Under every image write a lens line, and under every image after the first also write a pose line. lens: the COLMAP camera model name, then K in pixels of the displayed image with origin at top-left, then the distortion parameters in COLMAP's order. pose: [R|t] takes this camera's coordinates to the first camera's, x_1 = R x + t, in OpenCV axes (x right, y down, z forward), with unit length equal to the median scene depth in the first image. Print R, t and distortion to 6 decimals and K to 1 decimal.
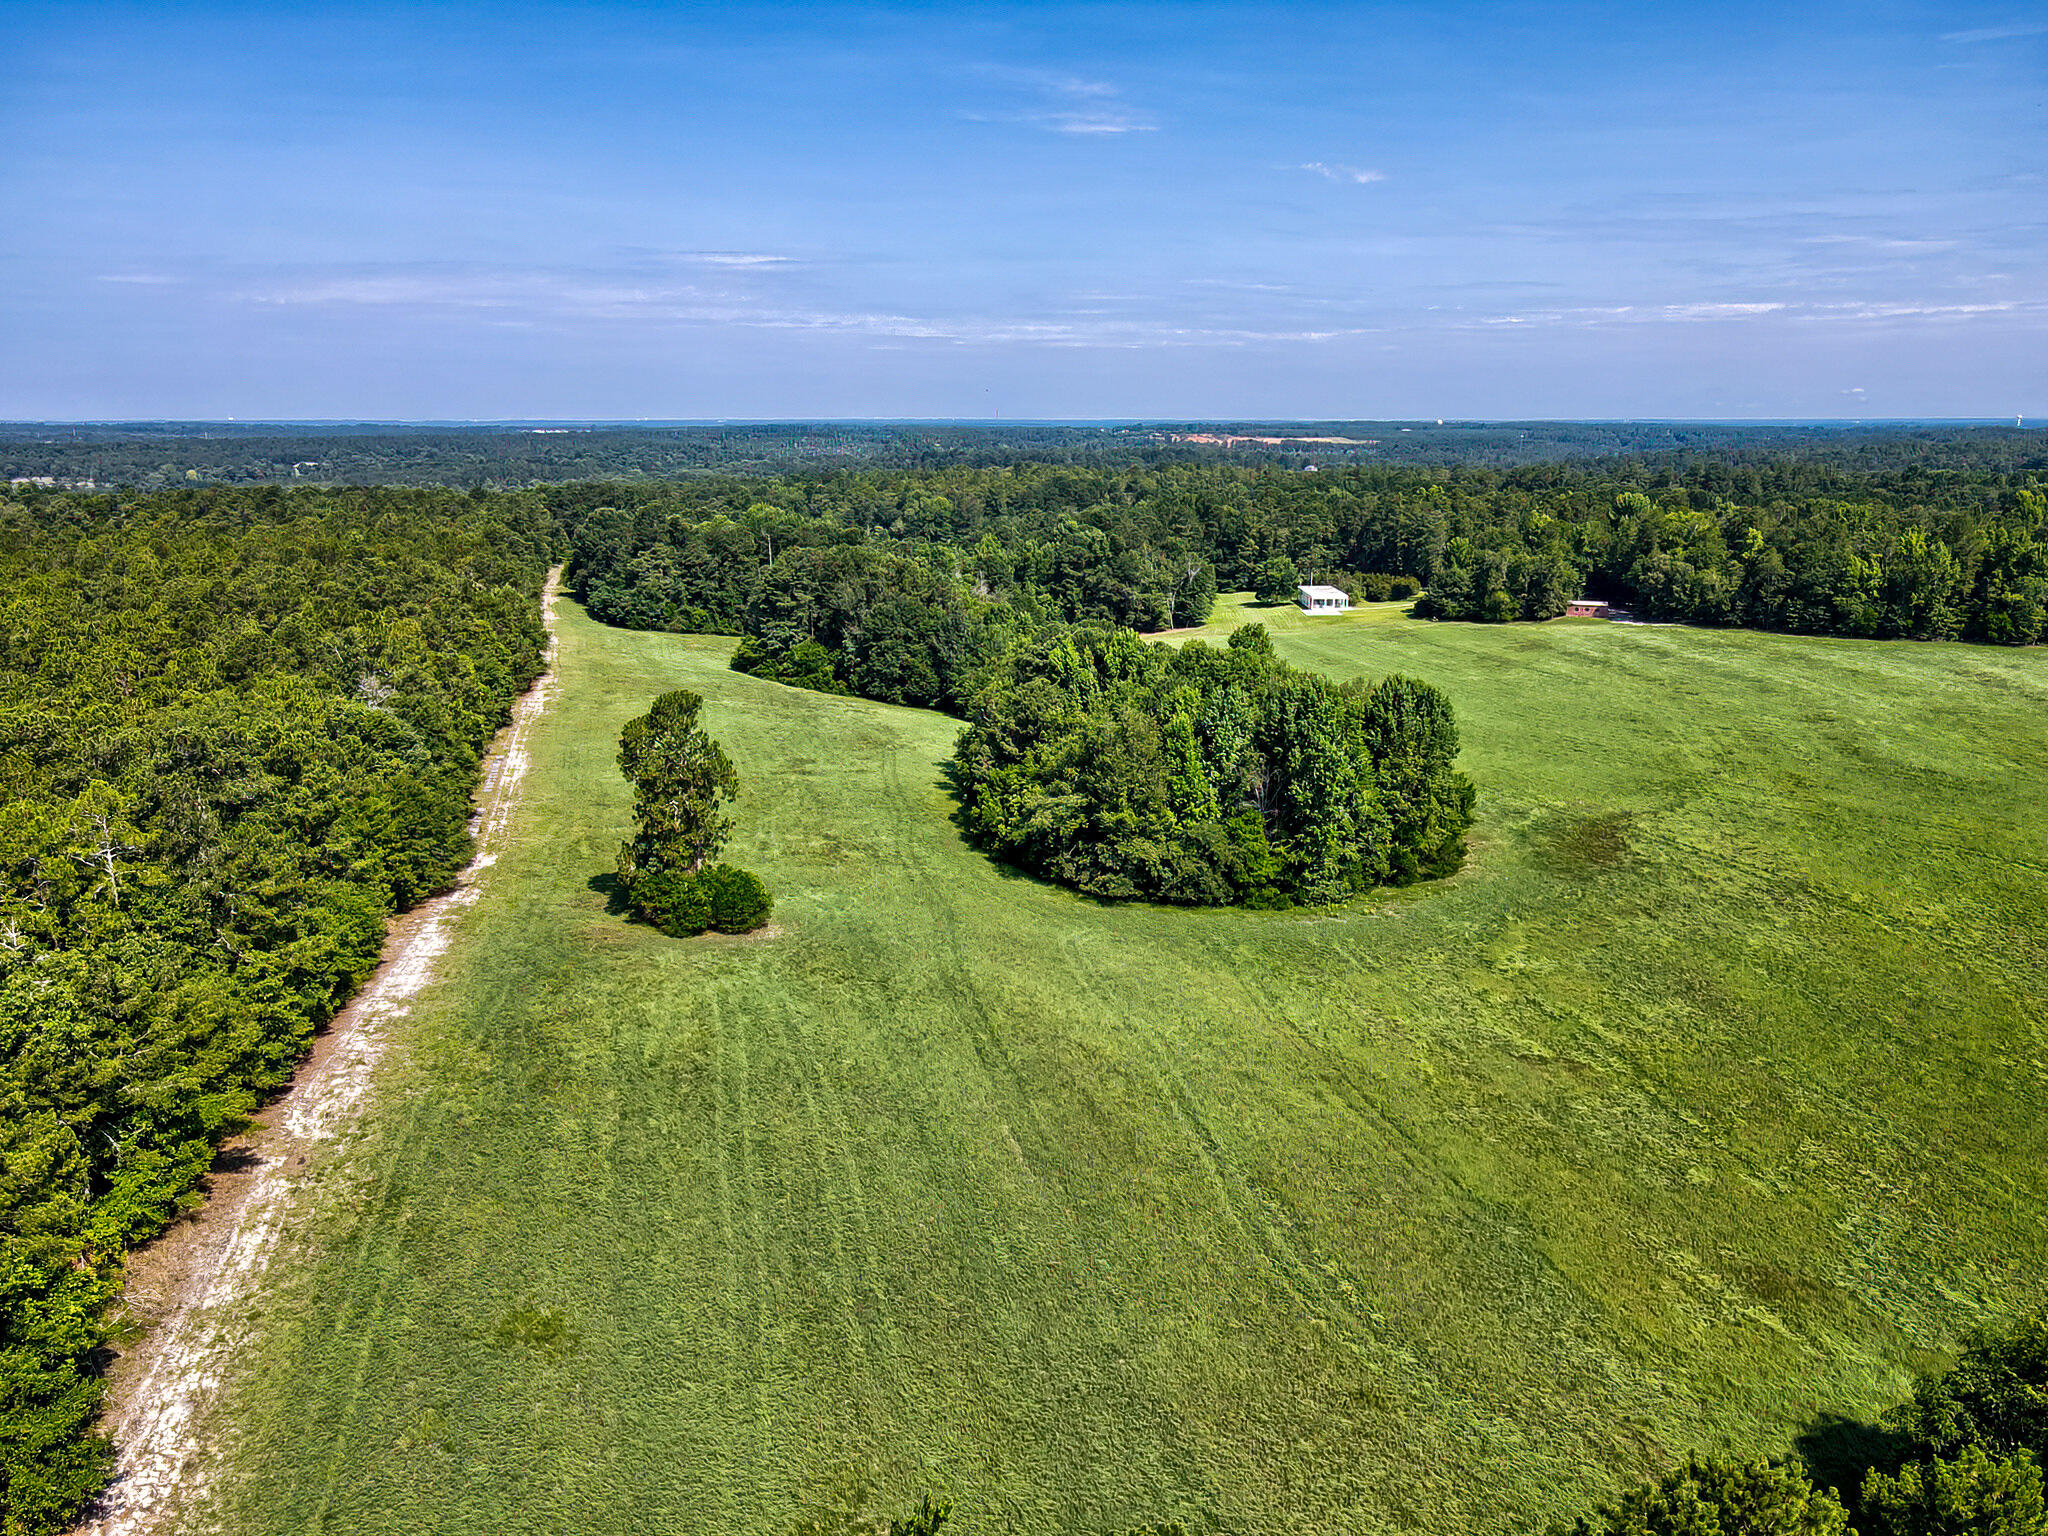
lens RADIAL K [[1516.5, 0, 1024.0], [0, 1516.5, 768.0], [0, 0, 1]] dist [0.010659, 0.008664]
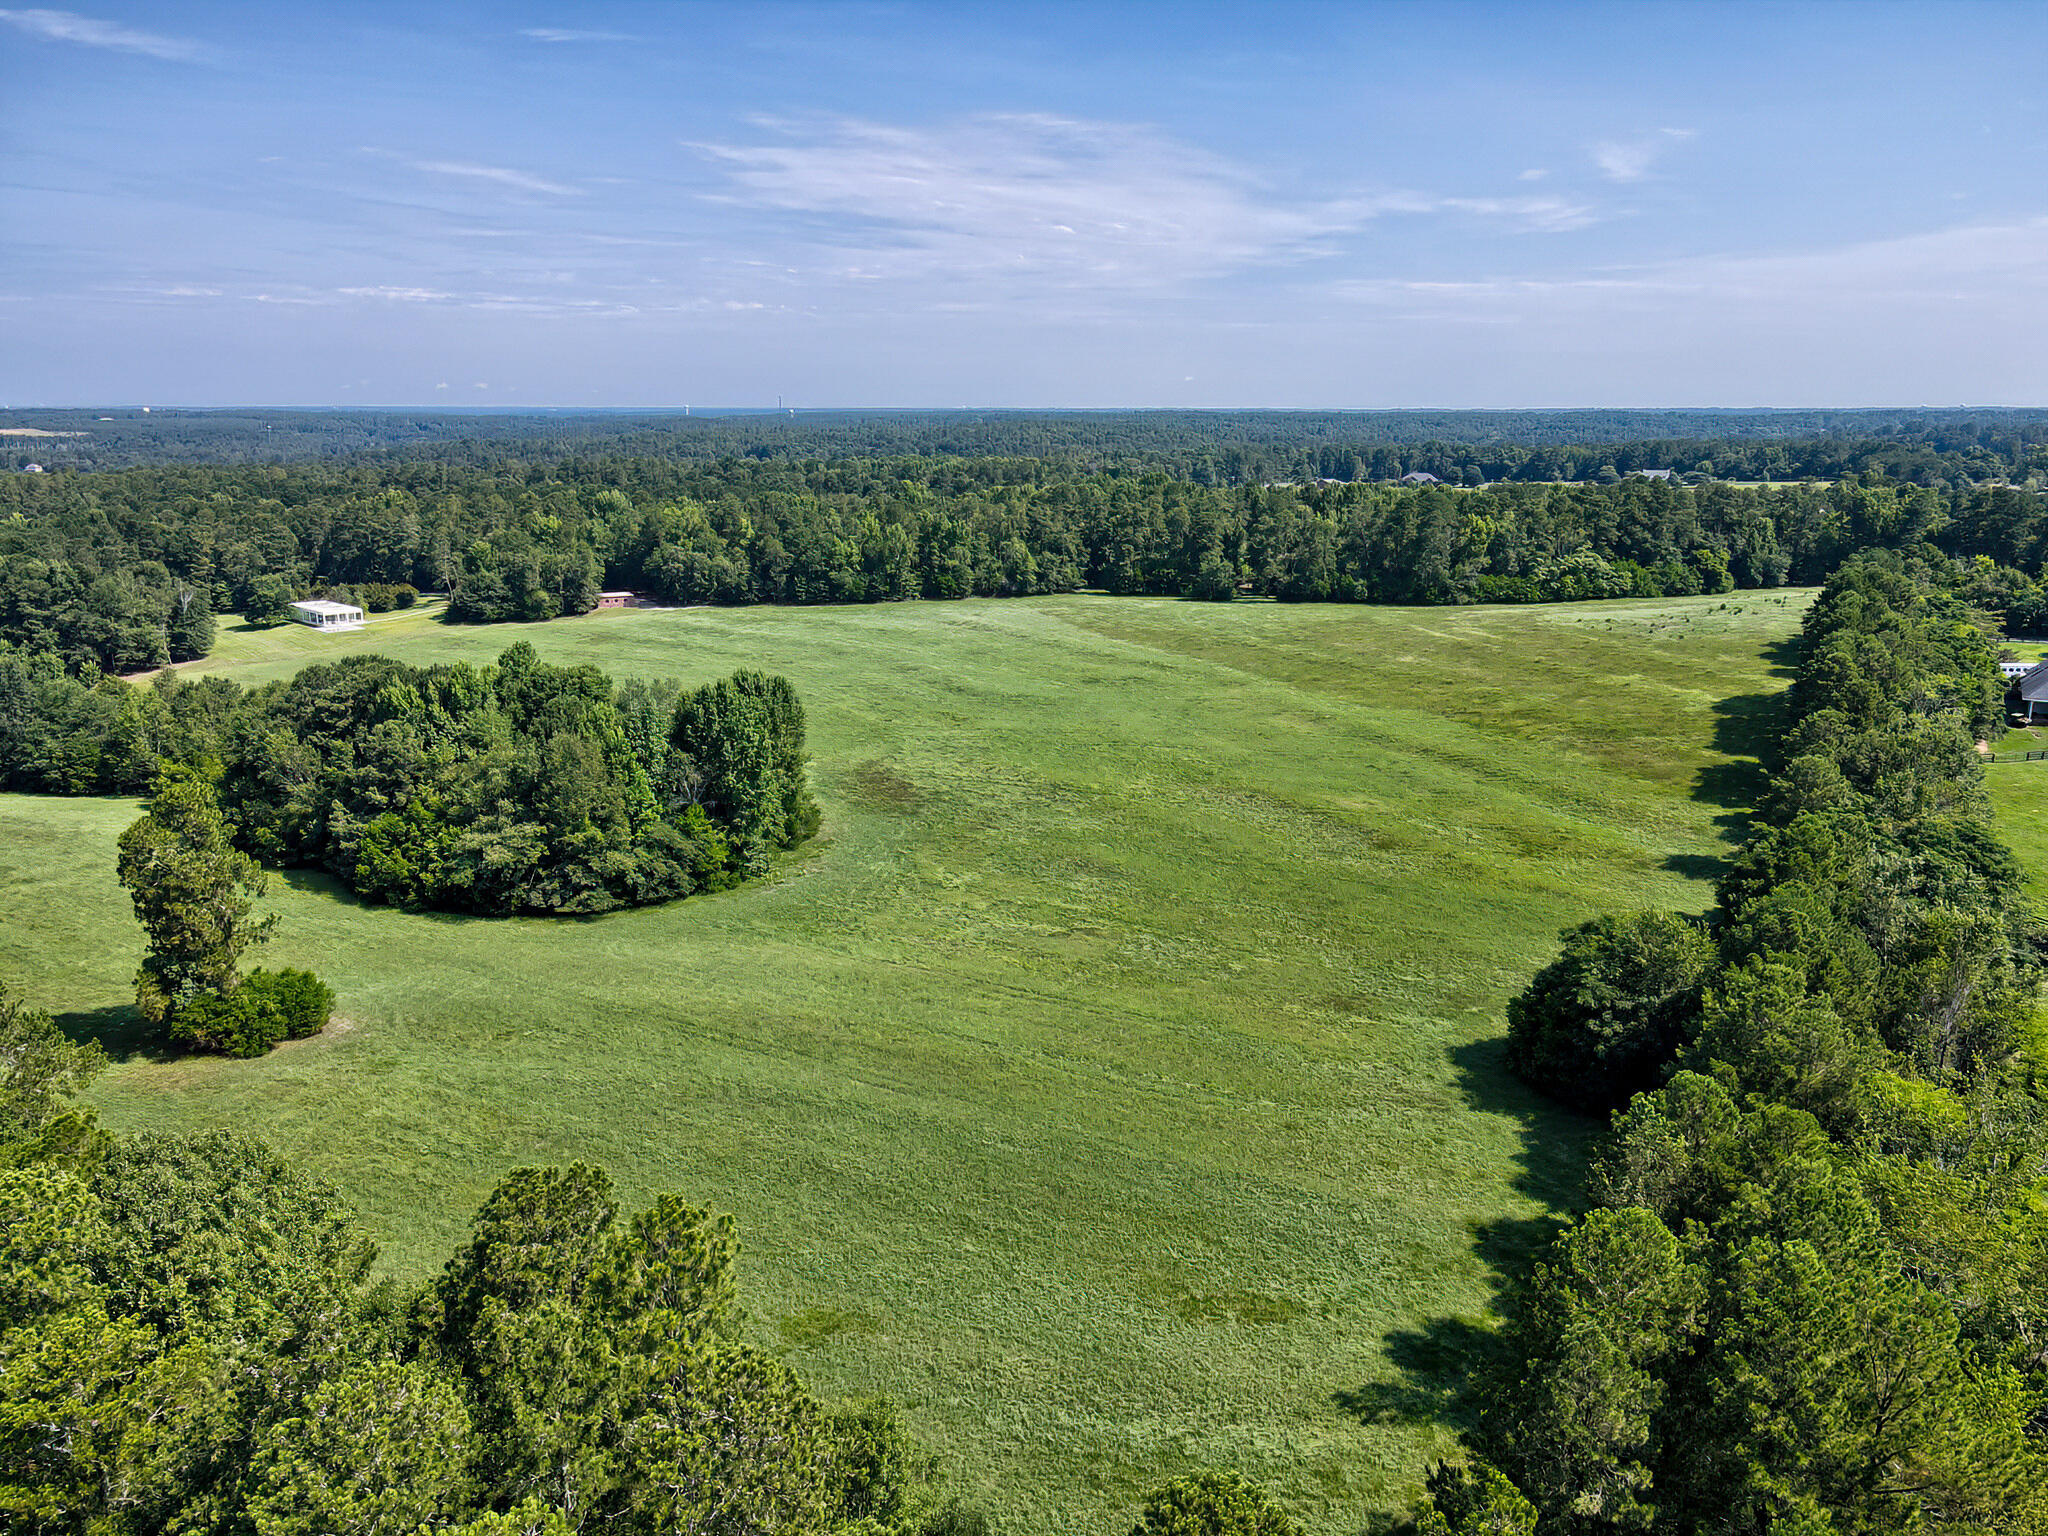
lens RADIAL K [[1516.5, 0, 1024.0], [0, 1516.5, 768.0], [0, 0, 1]] dist [0.010659, 0.008664]
pose [[0.709868, -0.166516, 0.684369, -0.207783], [0.161005, 0.984288, 0.072486, -0.019683], [-0.685686, 0.058731, 0.725524, 0.016040]]
